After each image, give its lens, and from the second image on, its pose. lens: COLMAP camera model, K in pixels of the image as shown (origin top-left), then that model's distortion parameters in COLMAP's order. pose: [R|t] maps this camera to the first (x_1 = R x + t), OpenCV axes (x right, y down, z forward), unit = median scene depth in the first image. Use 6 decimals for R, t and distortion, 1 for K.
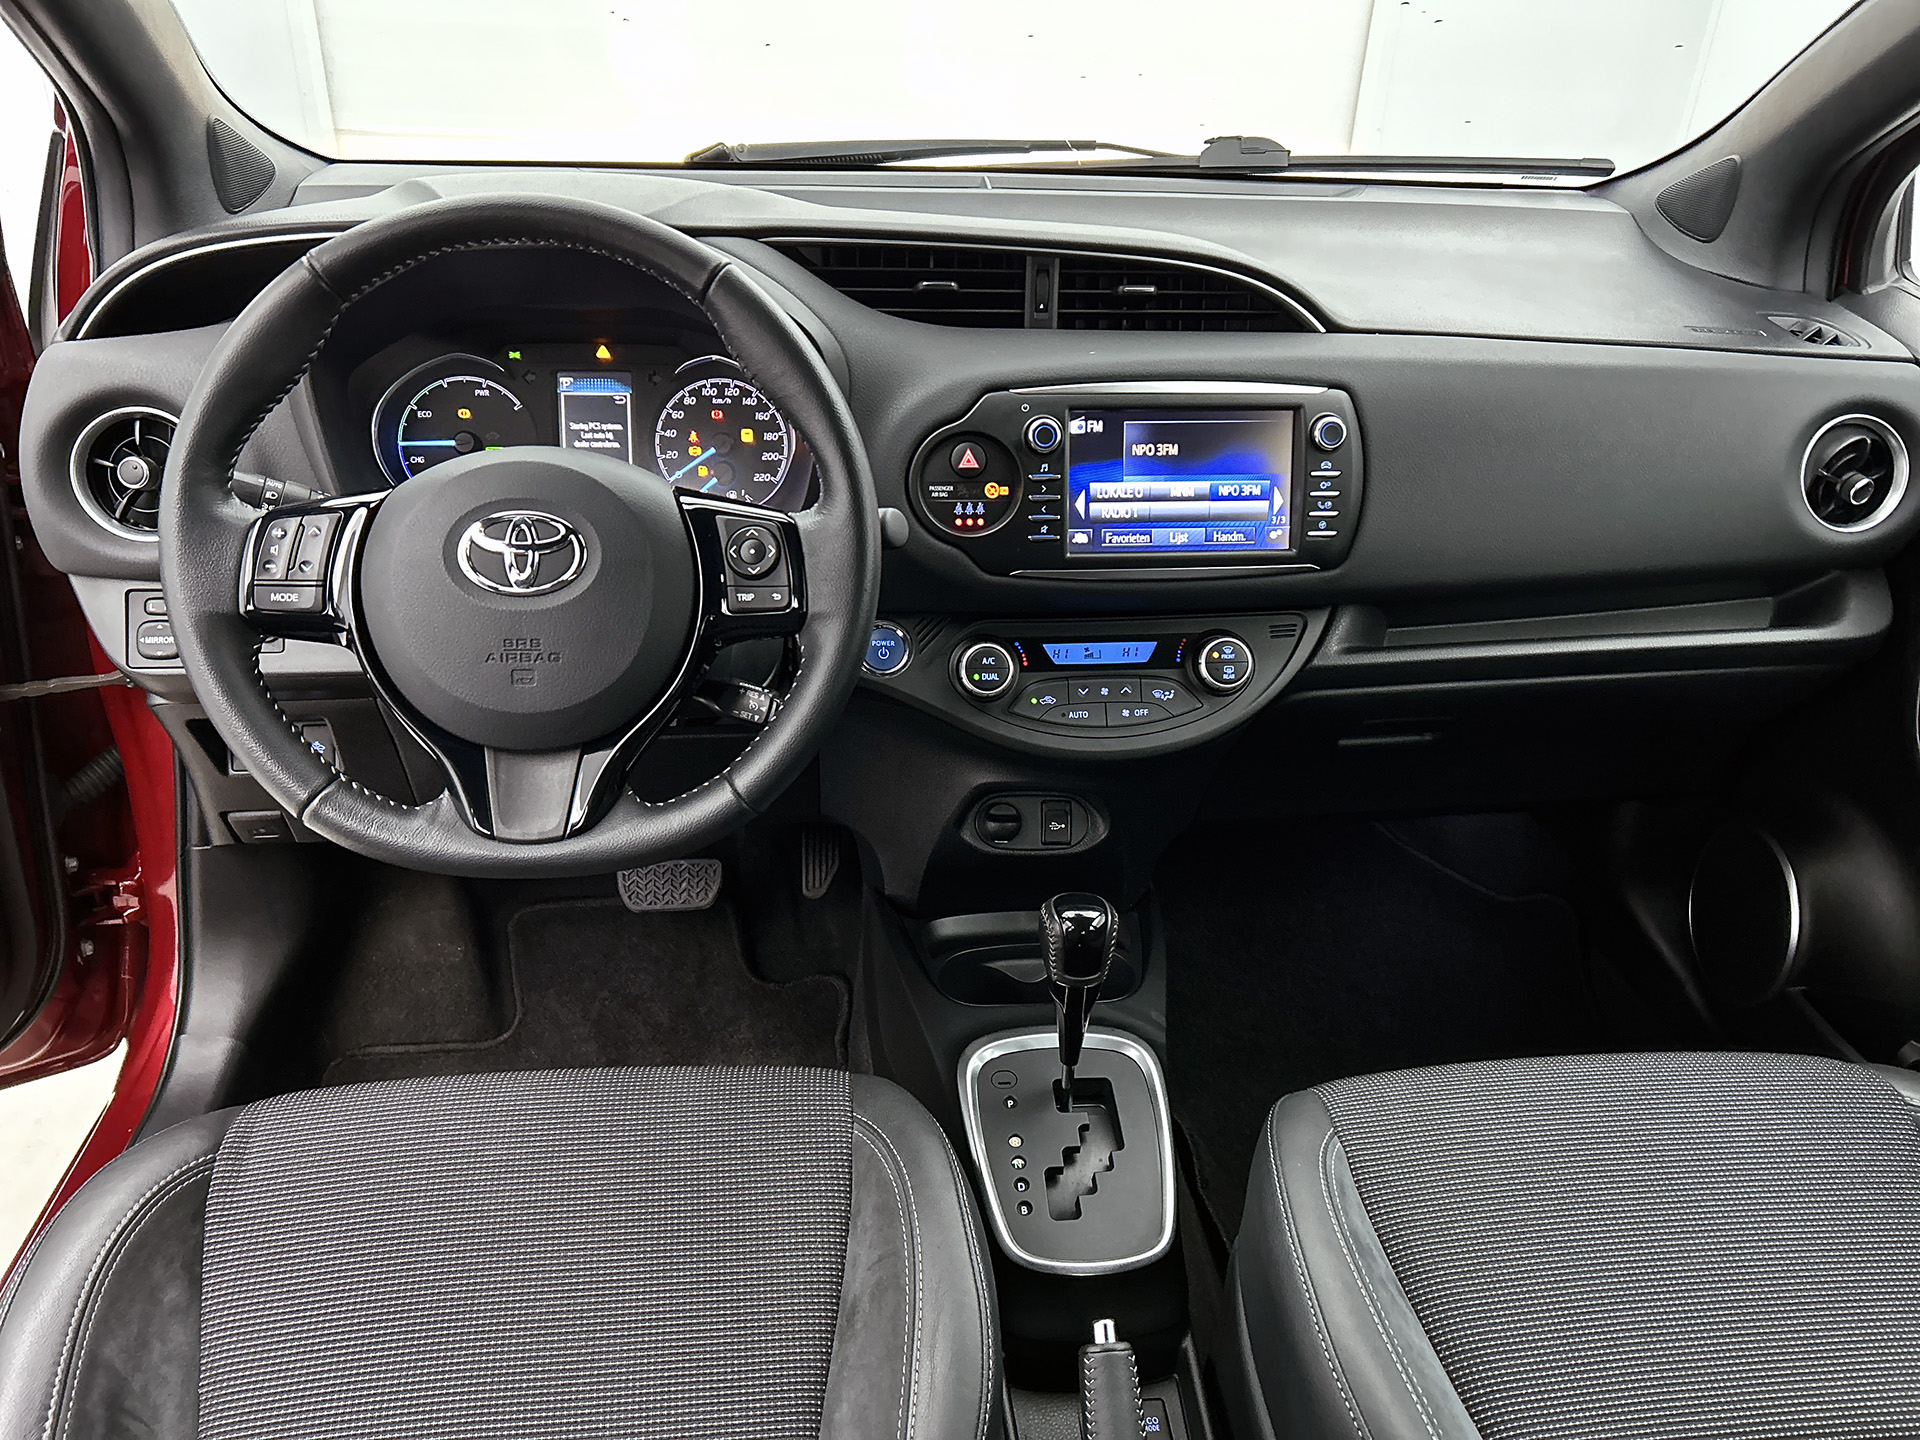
lens RADIAL K [[1439.2, 0, 962.1], [0, 1439.2, 722.1], [0, 0, 1]] dist [0.108317, -0.171441]
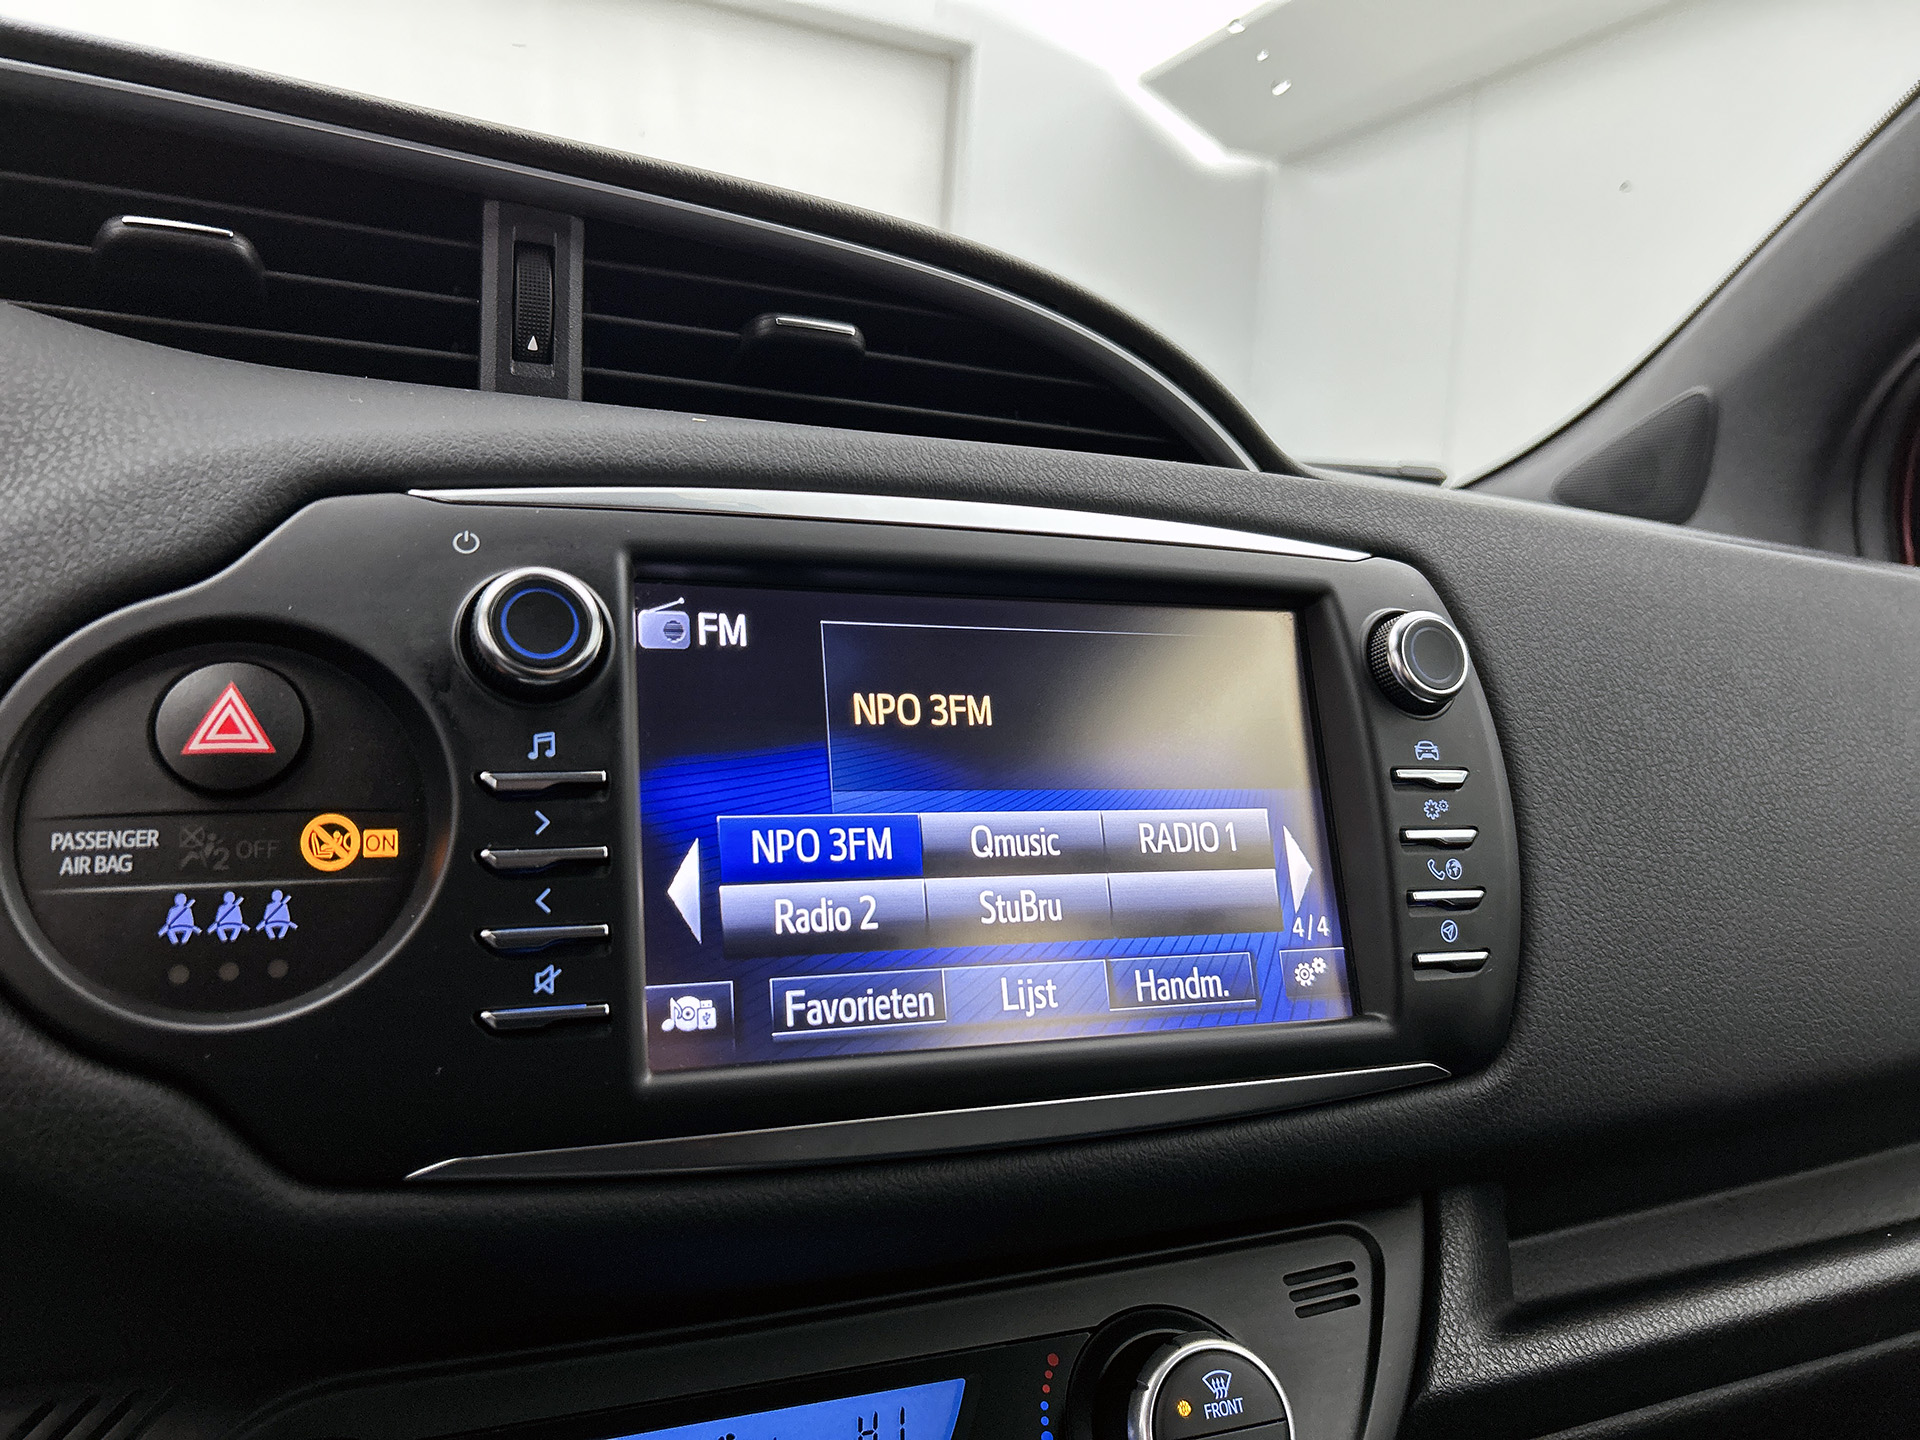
lens RADIAL K [[1479.5, 0, 953.7], [0, 1479.5, 708.6], [0, 0, 1]] dist [-0.000531, 0.001590]
pose [[0.958173, -0.003852, 0.286164, 0.049526], [0.118694, 0.915207, -0.385108, -0.066771], [-0.260416, 0.402966, 0.877383, 0.708522]]
